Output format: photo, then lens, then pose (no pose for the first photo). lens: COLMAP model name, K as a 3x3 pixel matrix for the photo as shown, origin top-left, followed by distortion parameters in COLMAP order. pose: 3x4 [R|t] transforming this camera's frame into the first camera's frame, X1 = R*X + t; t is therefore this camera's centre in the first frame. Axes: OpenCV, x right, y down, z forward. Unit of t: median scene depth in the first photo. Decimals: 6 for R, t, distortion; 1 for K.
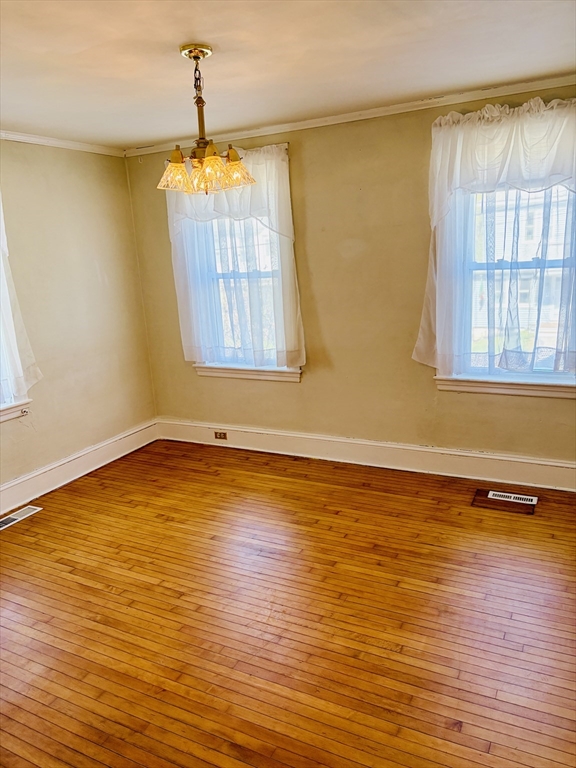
lens RADIAL K [[580.2, 0, 289.9], [0, 580.2, 385.2], [0, 0, 1]] dist [0.012911, -0.011944]
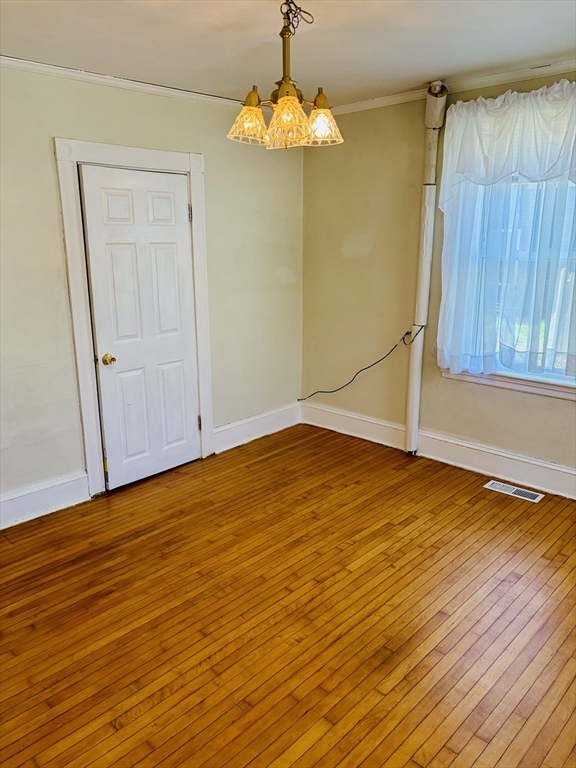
lens RADIAL K [[580.2, 0, 289.7], [0, 580.2, 384.0], [0, 0, 1]] dist [0.012911, -0.011944]
pose [[-0.292918, 0.290134, -0.911055, 0.680005], [-0.192541, 0.915431, 0.353432, -0.299855], [0.936551, 0.278942, -0.212283, 1.195897]]
